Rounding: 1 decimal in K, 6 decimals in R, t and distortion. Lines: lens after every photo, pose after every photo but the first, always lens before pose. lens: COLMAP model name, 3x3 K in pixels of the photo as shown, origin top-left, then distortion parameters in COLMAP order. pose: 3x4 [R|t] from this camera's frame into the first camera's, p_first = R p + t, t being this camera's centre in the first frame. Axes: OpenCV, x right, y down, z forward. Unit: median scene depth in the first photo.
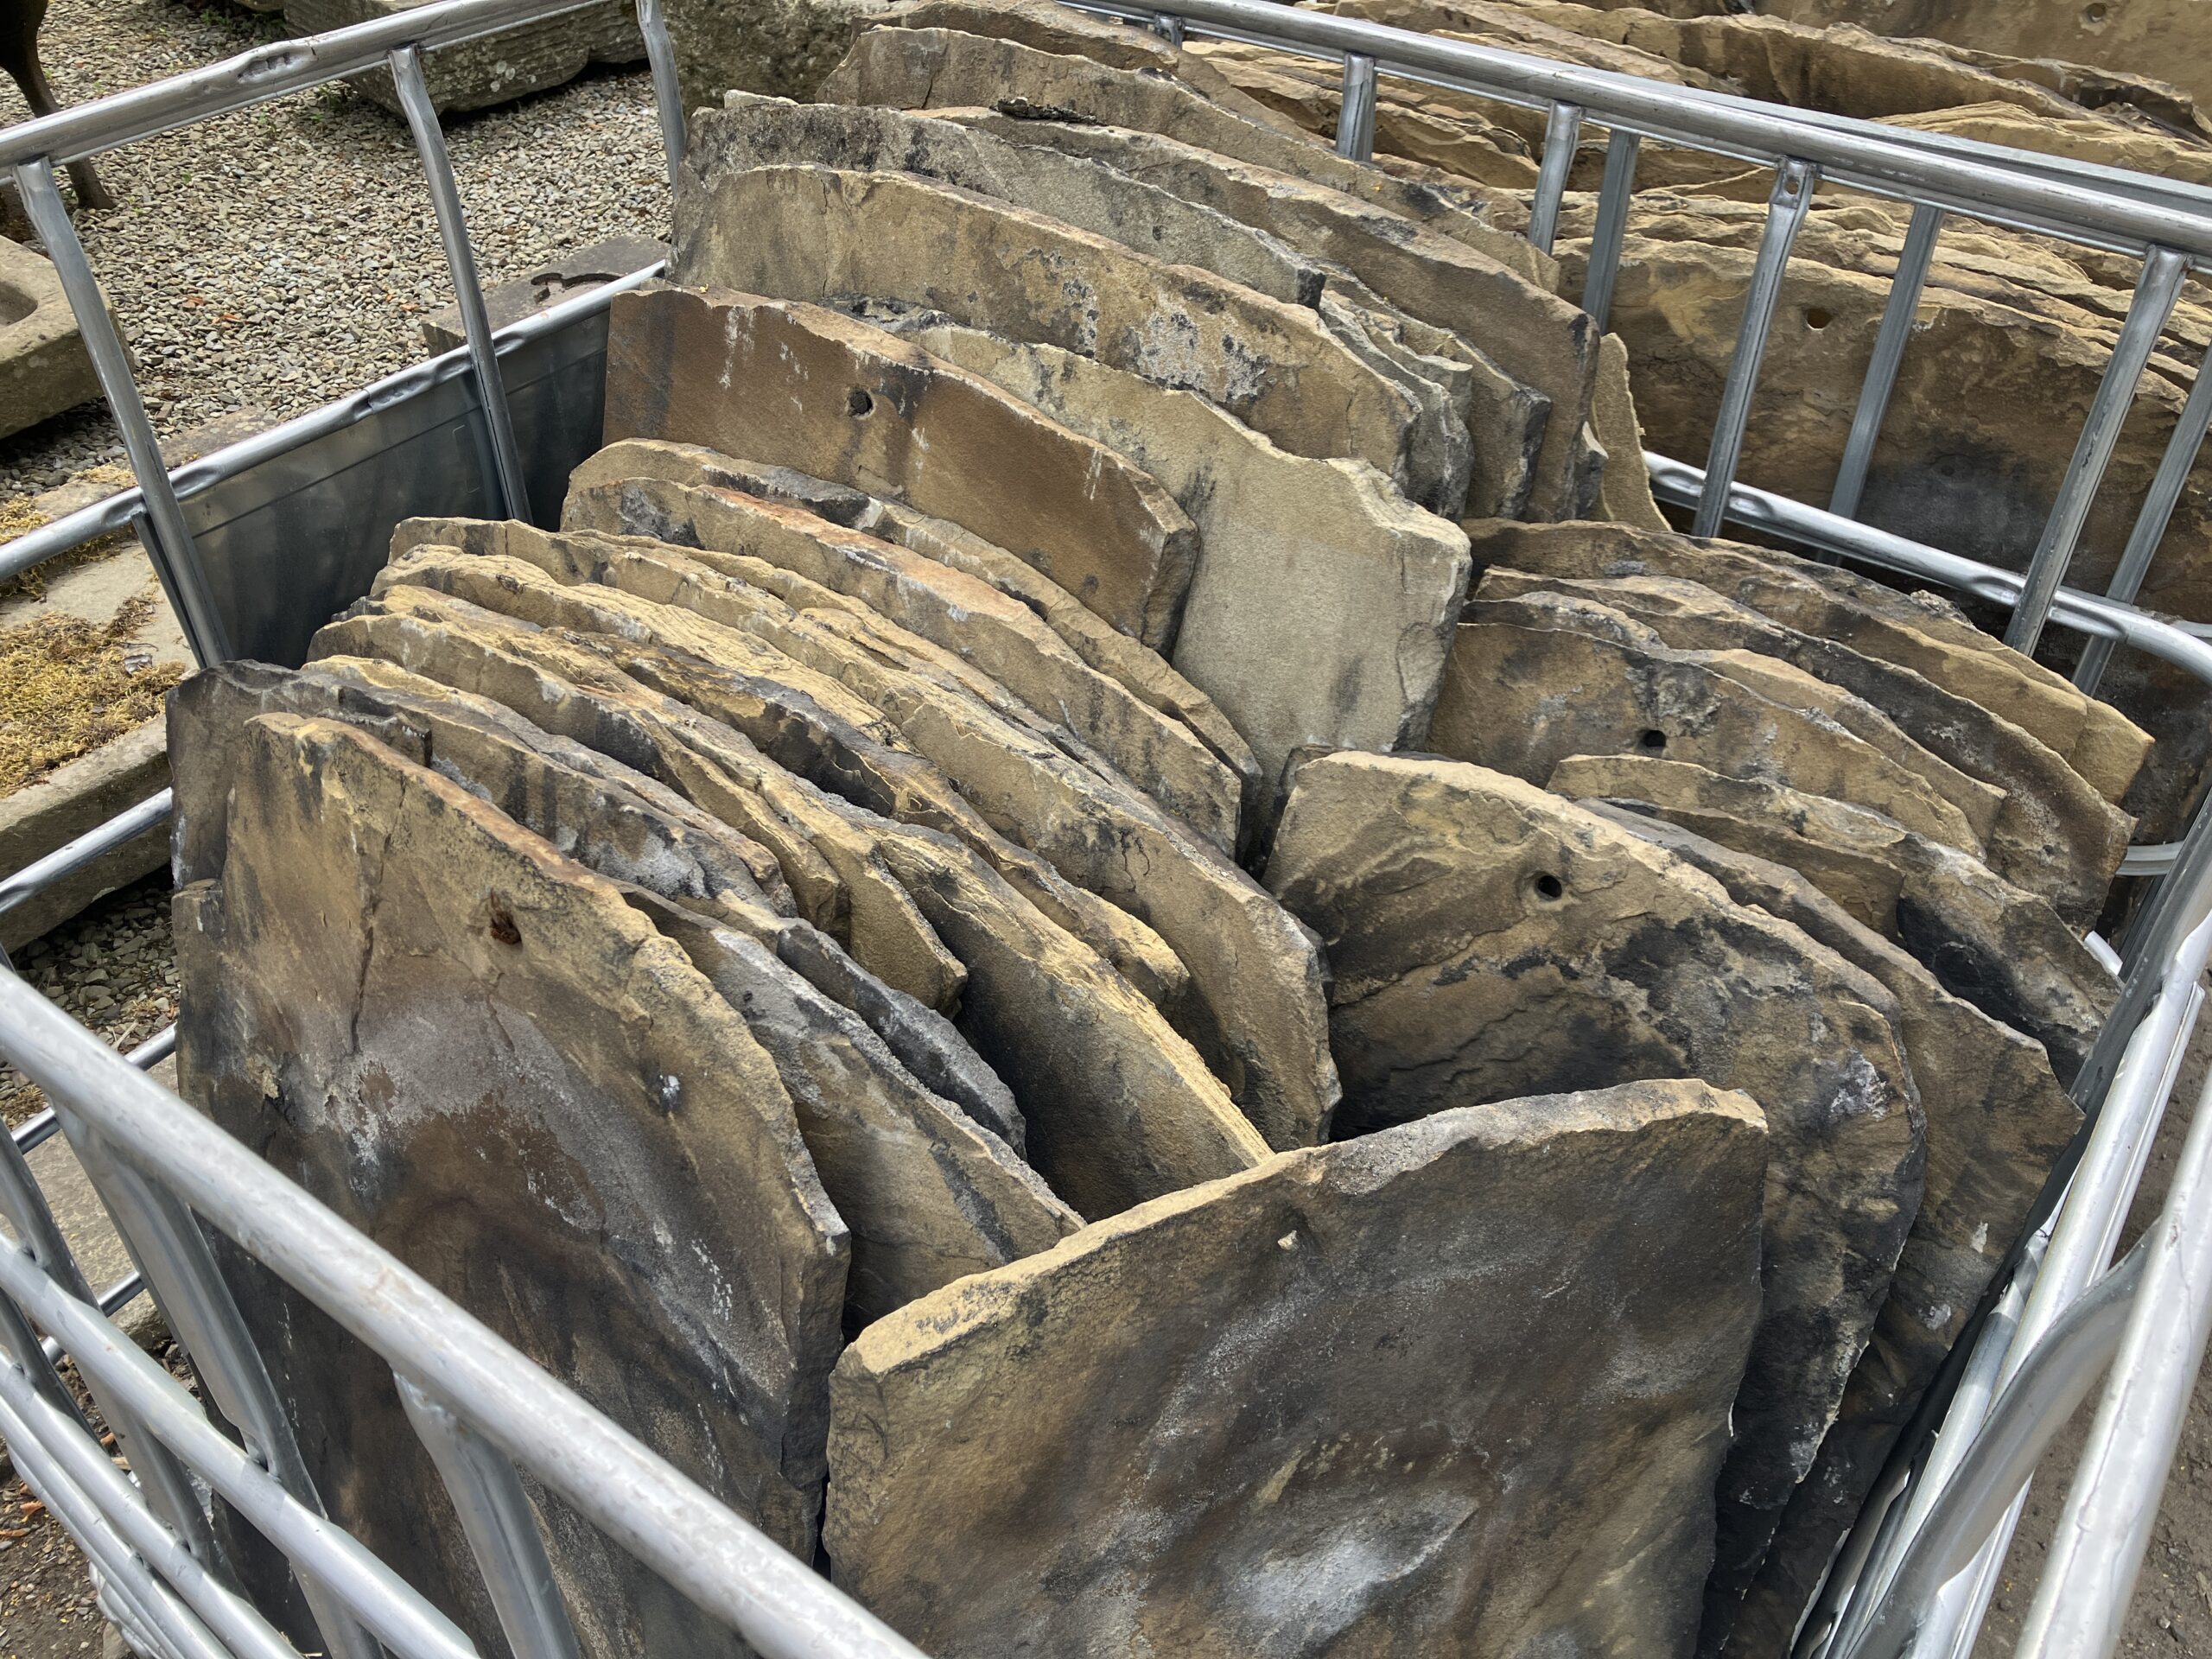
lens RADIAL K [[1785.7, 0, 1100.9], [0, 1785.7, 813.0], [0, 0, 1]] dist [0.029043, -0.029479]
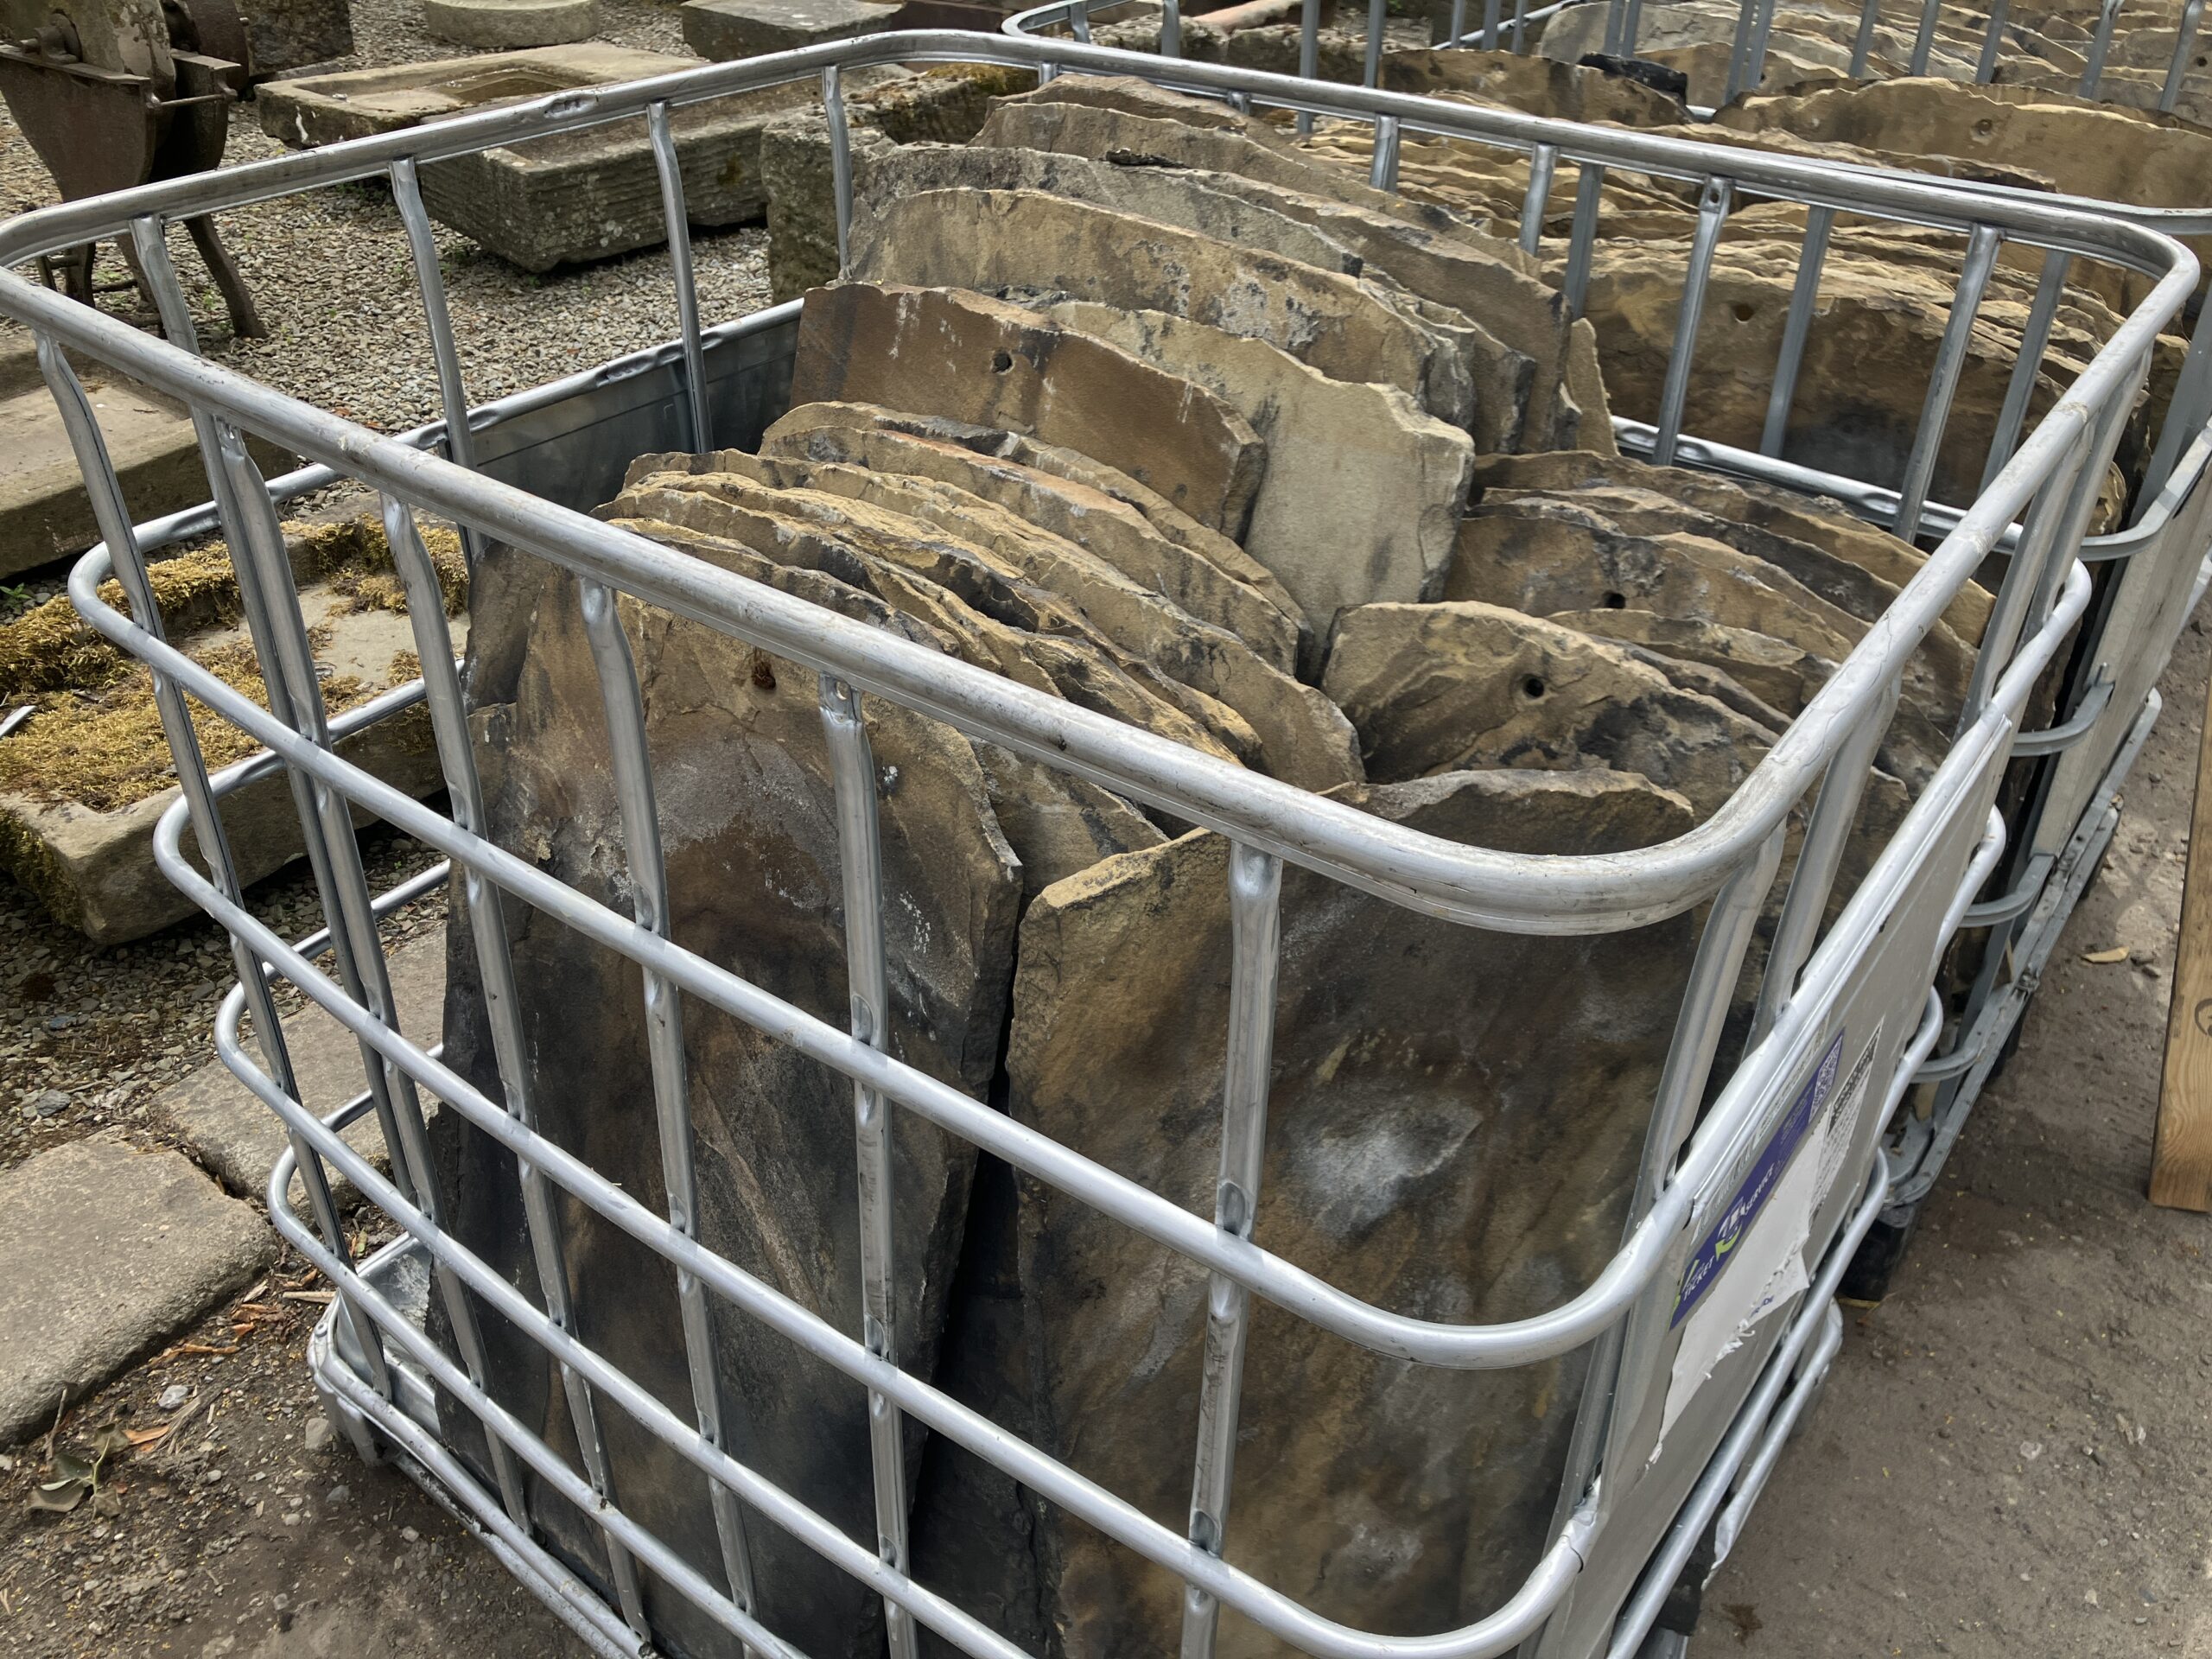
lens RADIAL K [[1785.7, 0, 1098.7], [0, 1785.7, 820.7], [0, 0, 1]] dist [0.029043, -0.029479]
pose [[0.999857, 0.014197, -0.009139, -0.052029], [-0.015080, 0.994337, -0.105201, 0.256445], [0.007594, 0.105323, 0.994409, -0.275516]]
